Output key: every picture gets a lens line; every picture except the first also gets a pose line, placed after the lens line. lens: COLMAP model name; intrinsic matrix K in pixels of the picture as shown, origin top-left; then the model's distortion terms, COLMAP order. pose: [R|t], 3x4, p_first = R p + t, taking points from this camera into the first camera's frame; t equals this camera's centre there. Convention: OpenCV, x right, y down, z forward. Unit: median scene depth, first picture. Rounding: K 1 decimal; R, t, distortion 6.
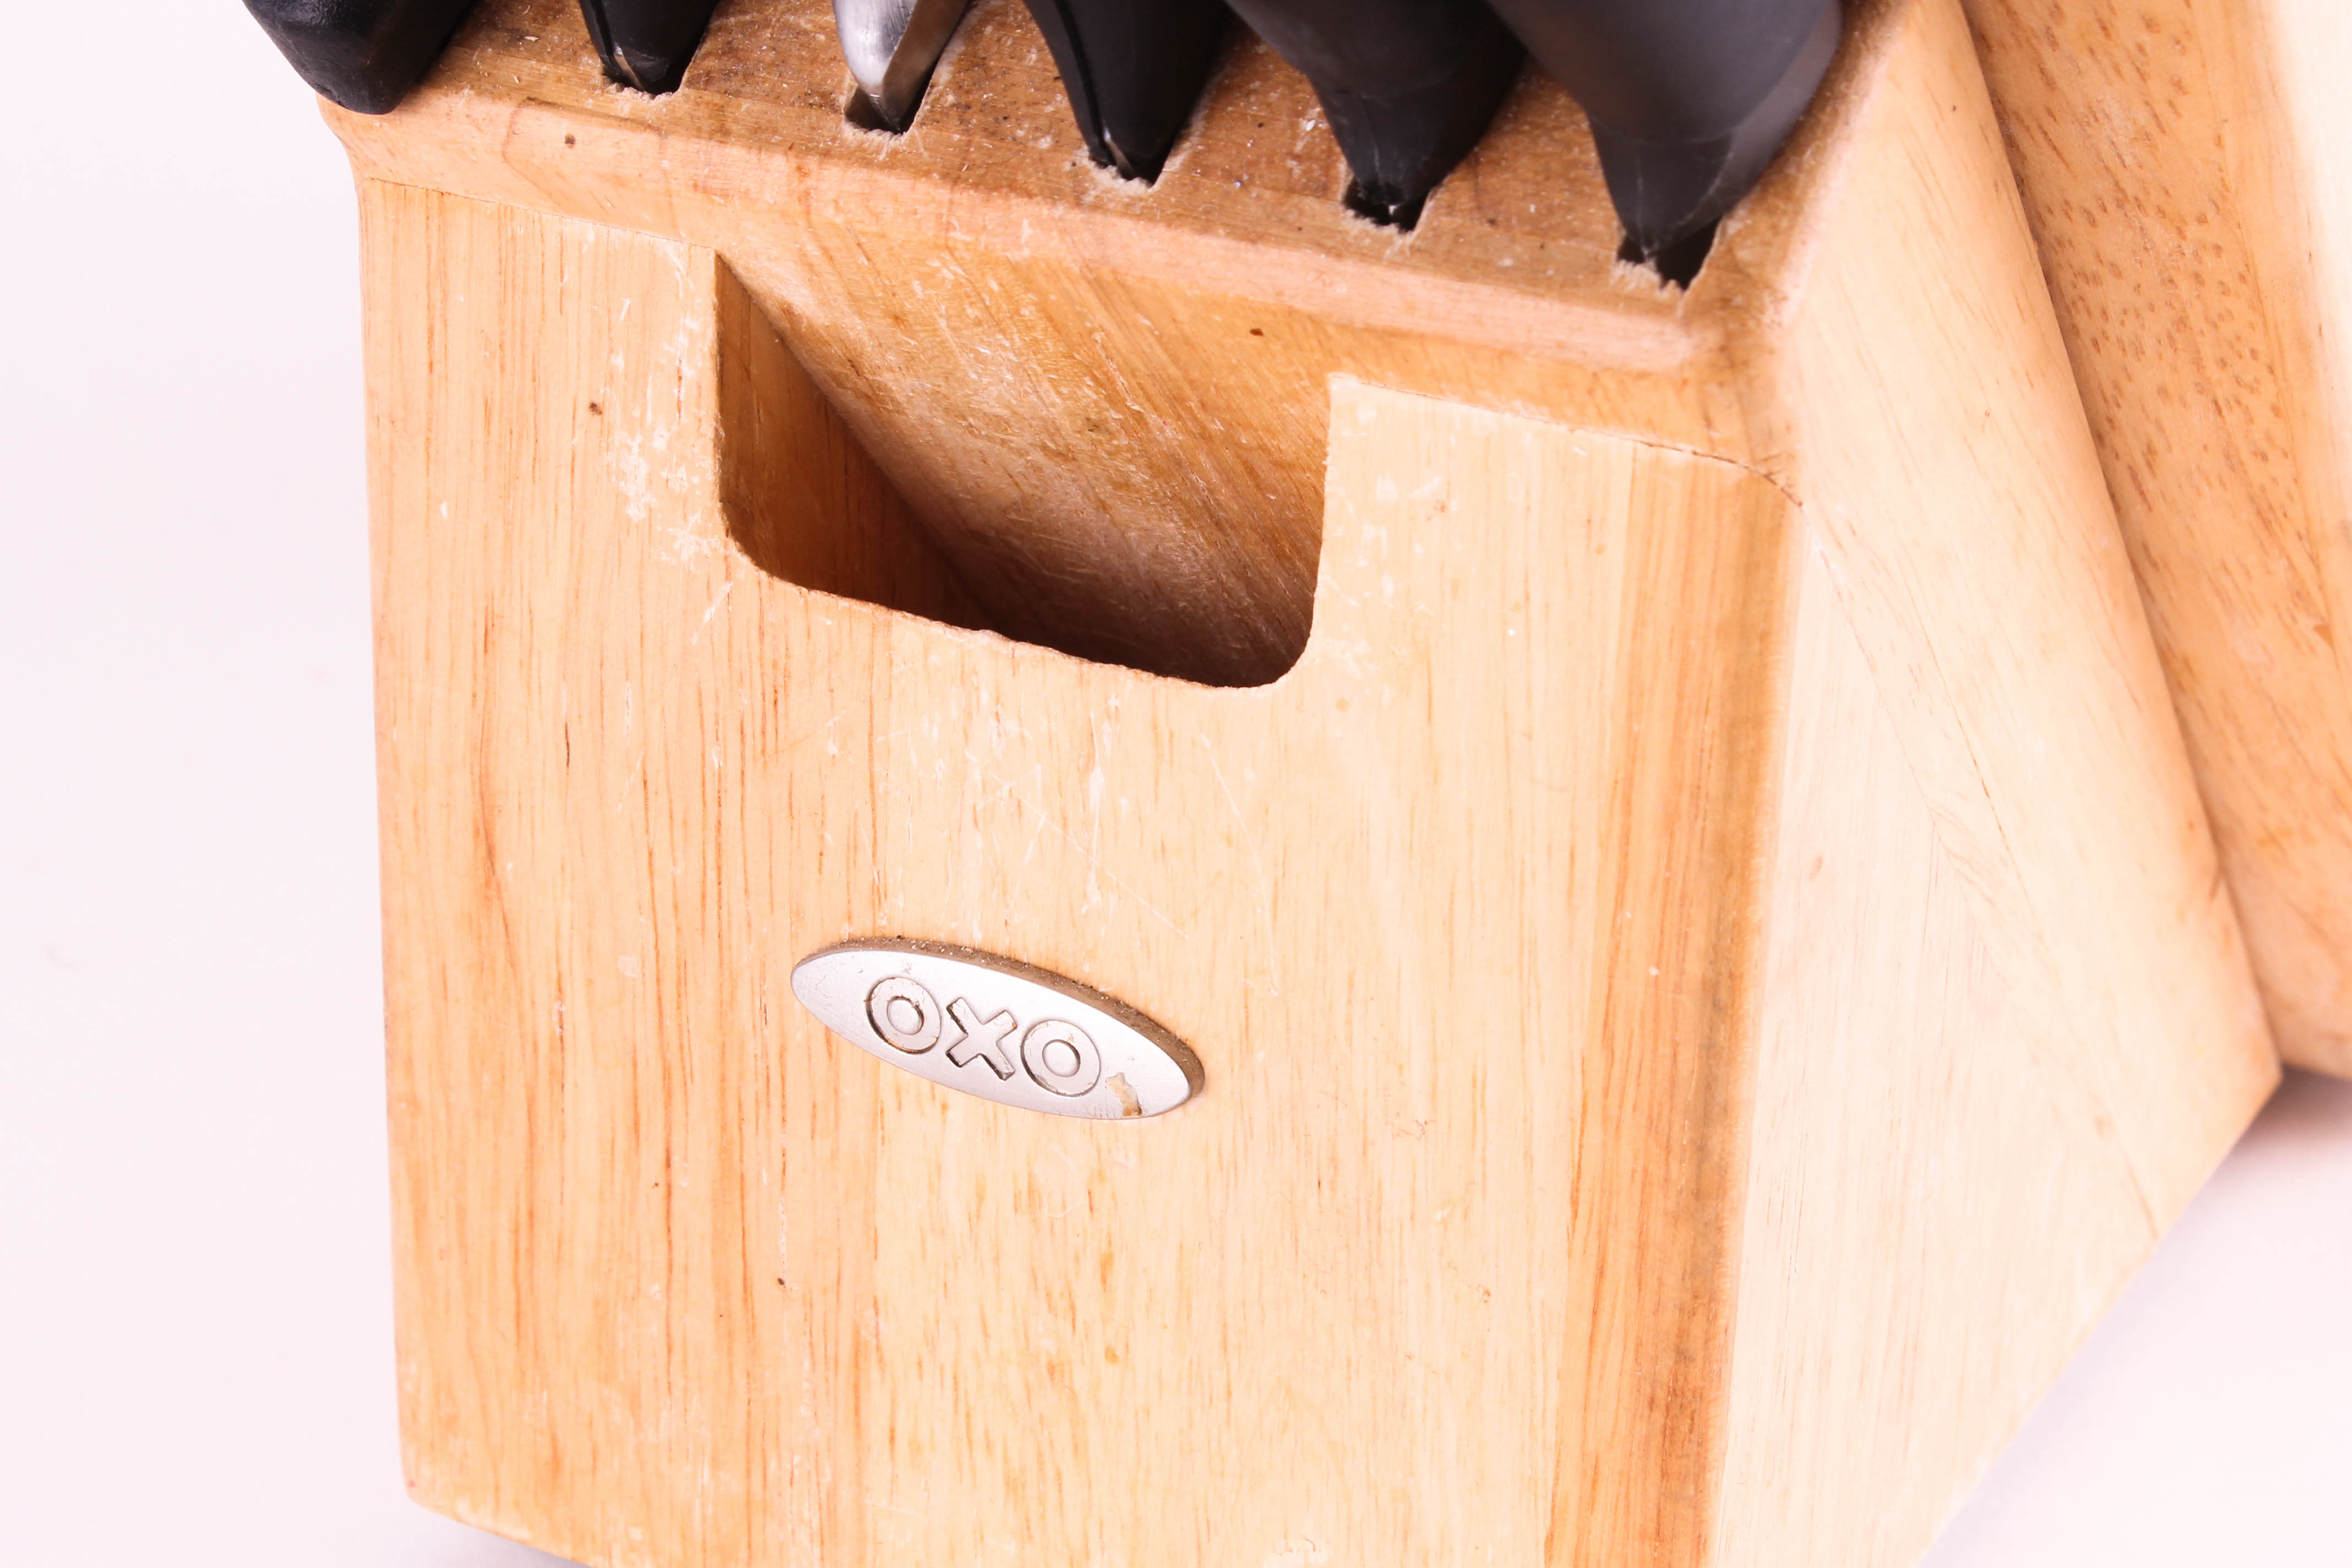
lens RADIAL K [[3406.8, 0, 1164.3], [0, 3406.8, 783.6], [0, 0, 1]] dist [0.005041, 0.000000]
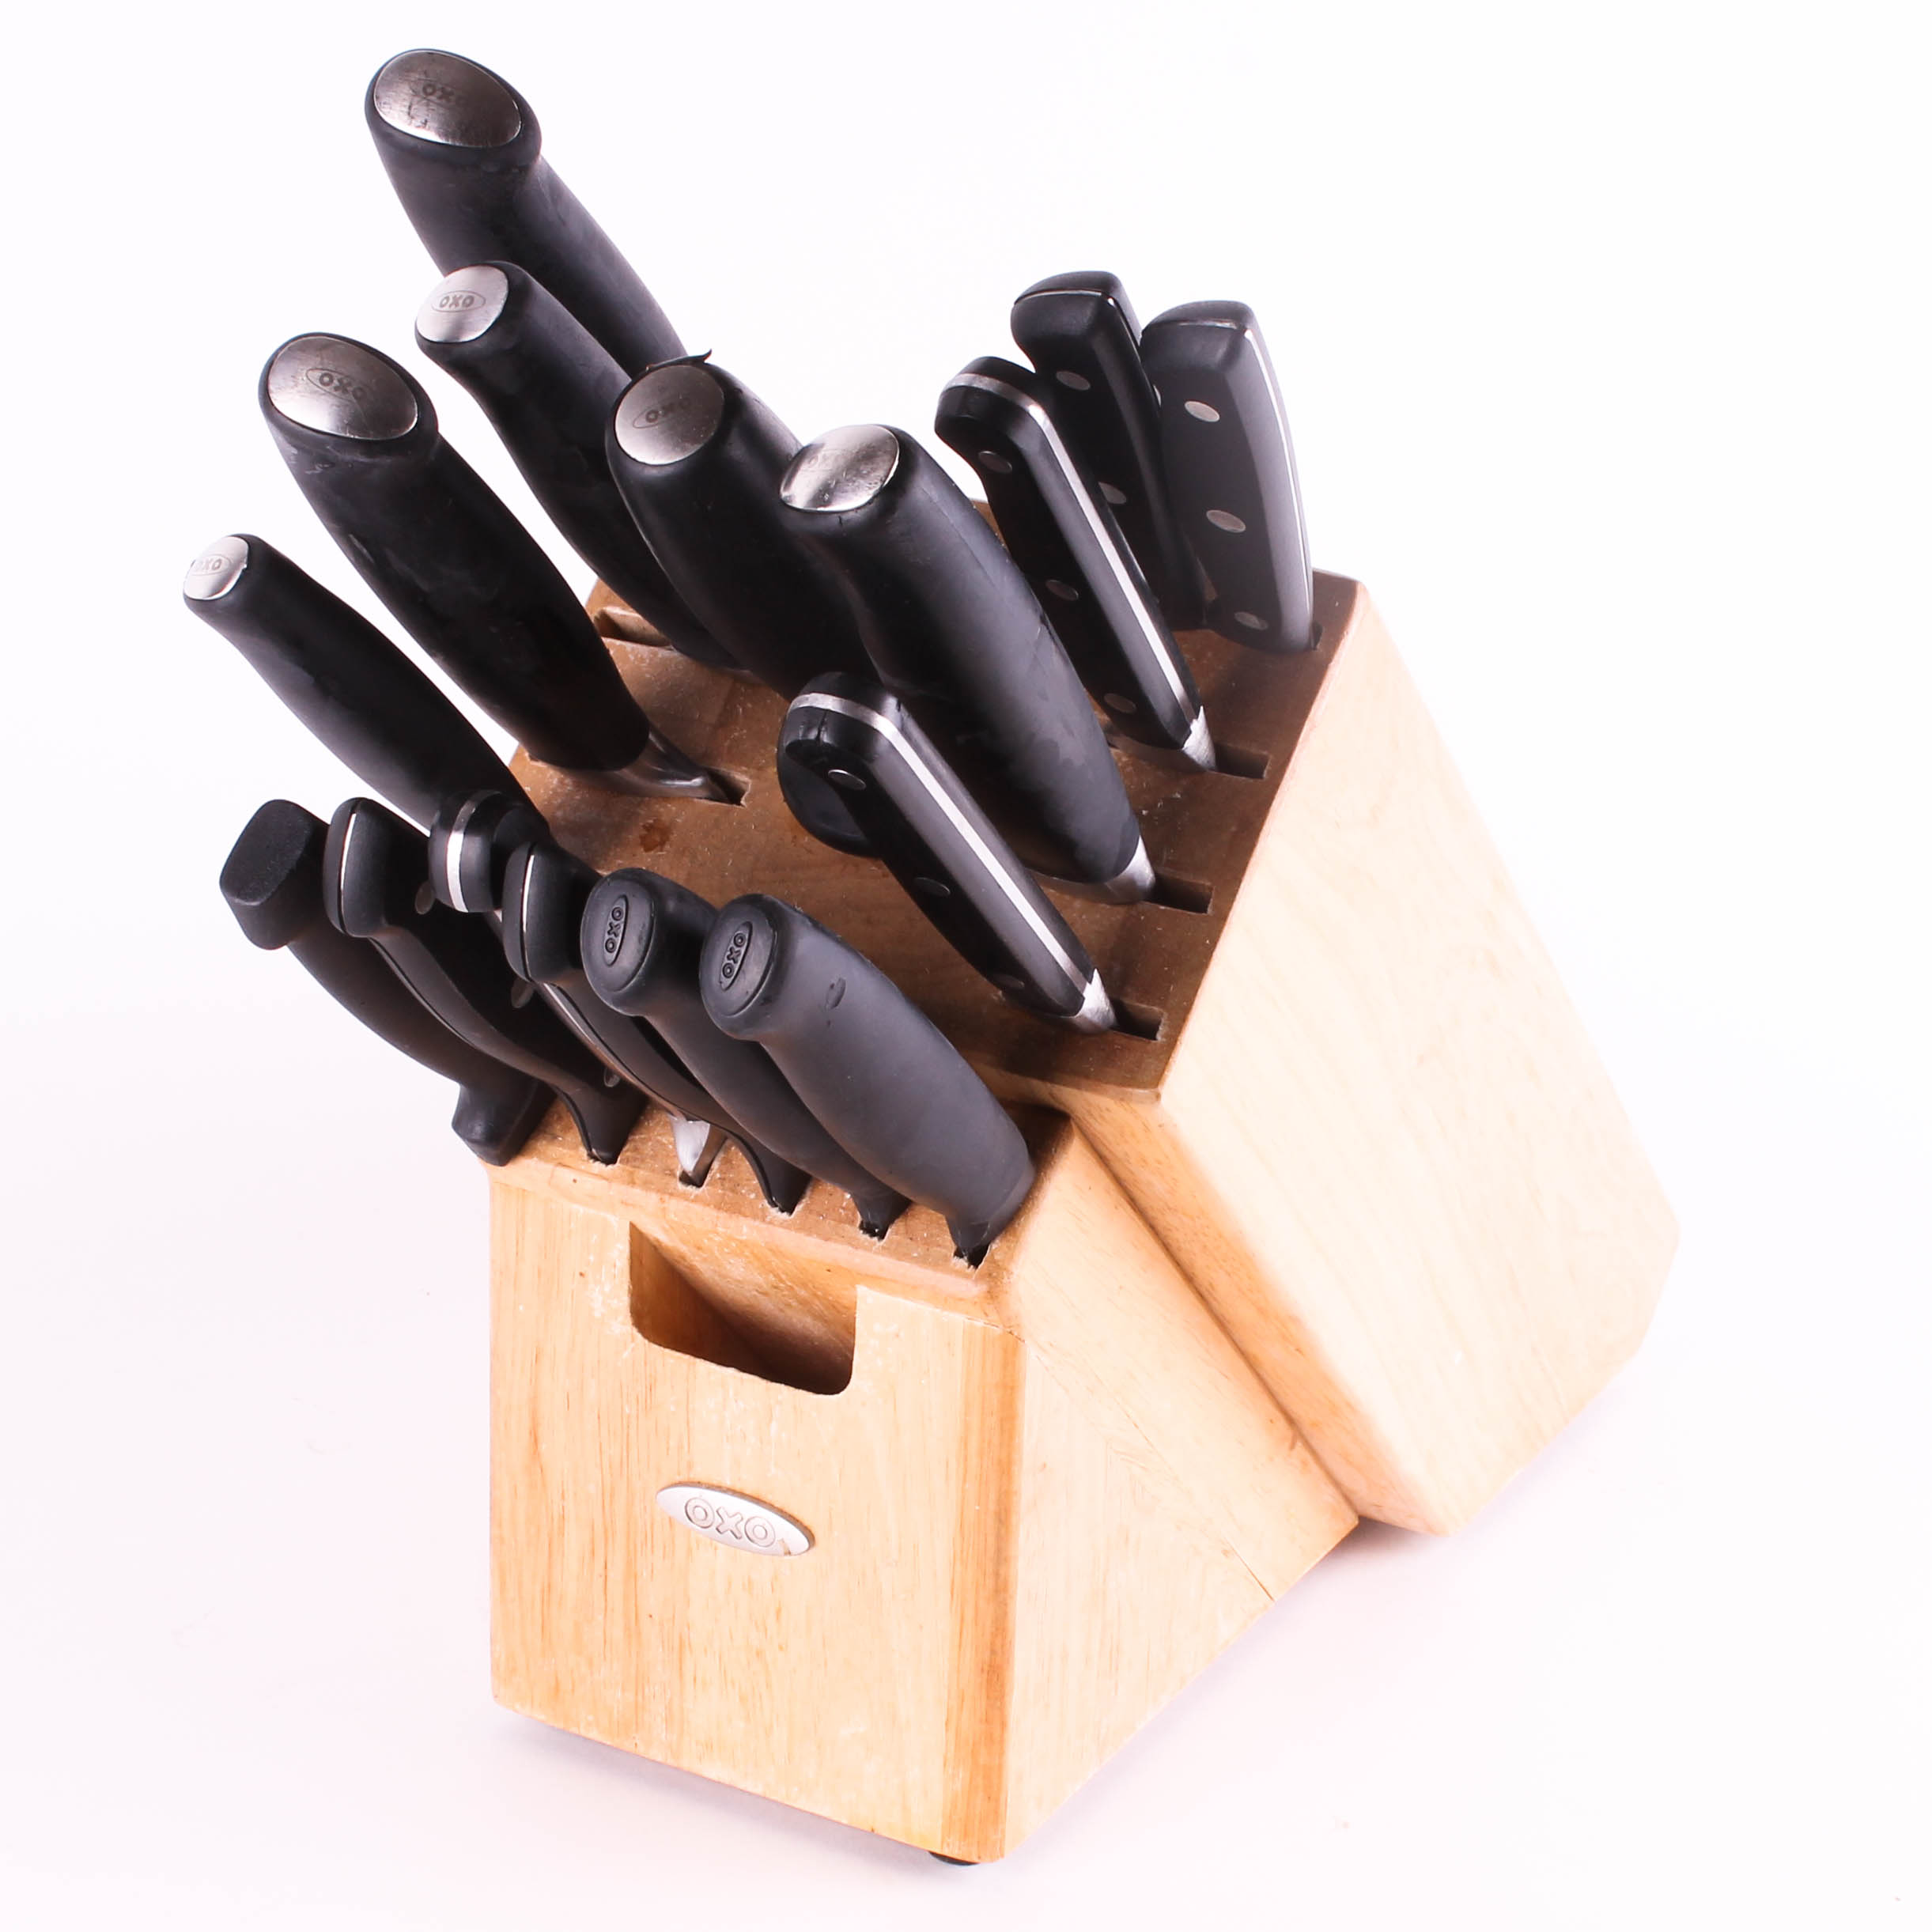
lens RADIAL K [[3536.9, 0, 972.0], [0, 3536.9, 967.3], [0, 0, 1]] dist [-0.031213, 0.000000]
pose [[0.999514, 0.009792, -0.029589, 0.205358], [-0.010335, 0.999780, -0.018238, -0.299891], [0.029404, 0.018535, 0.999396, -1.674982]]
